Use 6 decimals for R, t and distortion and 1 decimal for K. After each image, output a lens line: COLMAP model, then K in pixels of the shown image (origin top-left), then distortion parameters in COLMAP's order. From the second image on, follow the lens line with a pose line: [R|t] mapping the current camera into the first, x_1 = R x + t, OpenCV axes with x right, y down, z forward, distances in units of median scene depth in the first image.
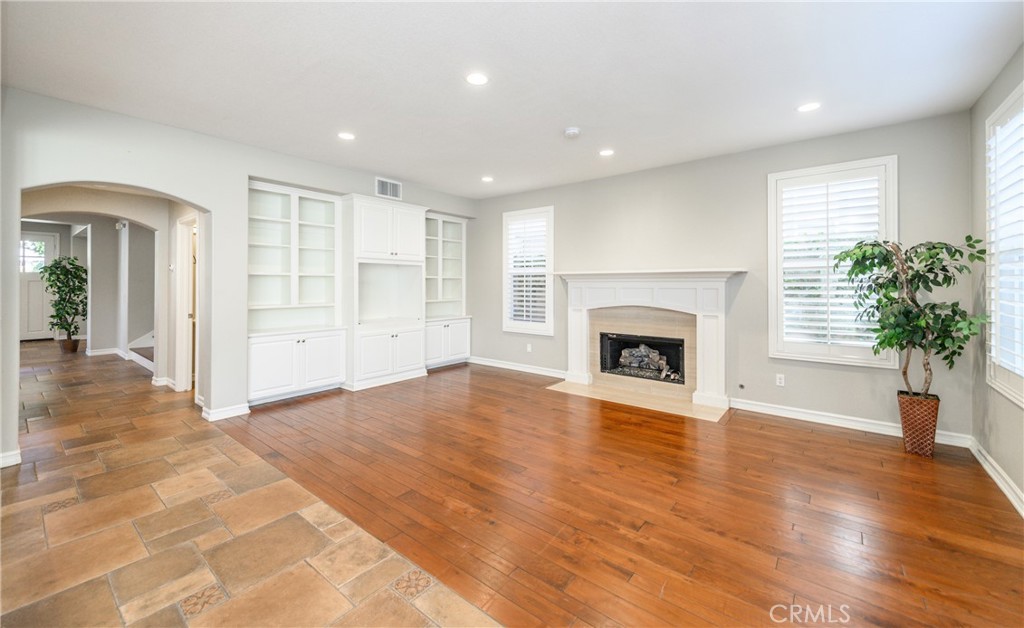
lens RADIAL K [[404.2, 0, 509.6], [0, 404.2, 282.3], [0, 0, 1]] dist [0.016635, -0.000036]
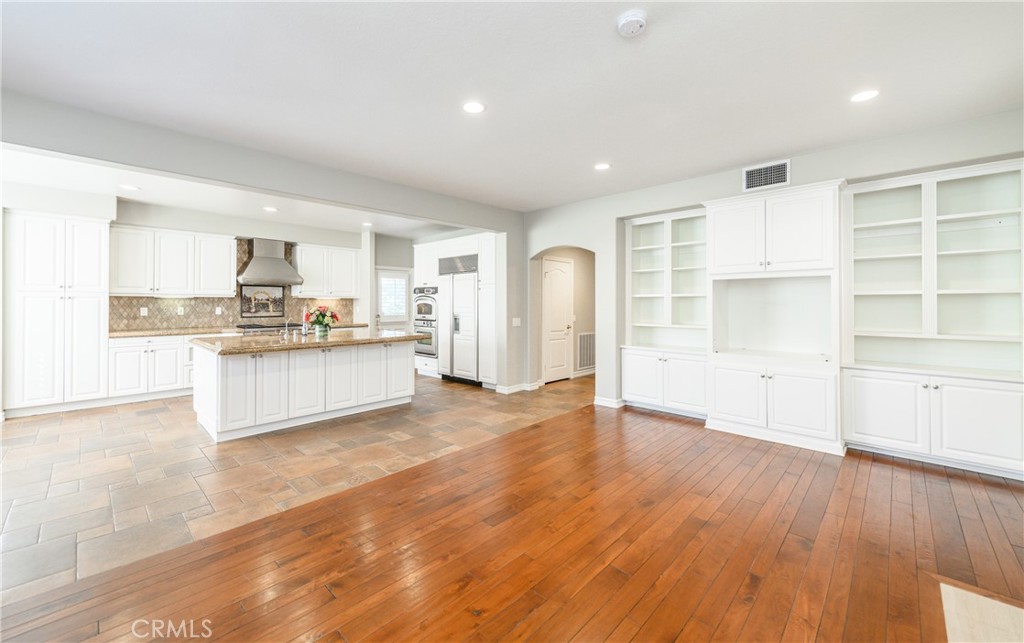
lens RADIAL K [[401.7, 0, 512.7], [0, 401.7, 301.2], [0, 0, 1]] dist [0.001328, -0.000252]
pose [[-0.078136, -0.006354, -0.996922, 0.591033], [0.005455, 0.999962, -0.006801, -0.000394], [0.996928, -0.005970, -0.078098, 0.753685]]
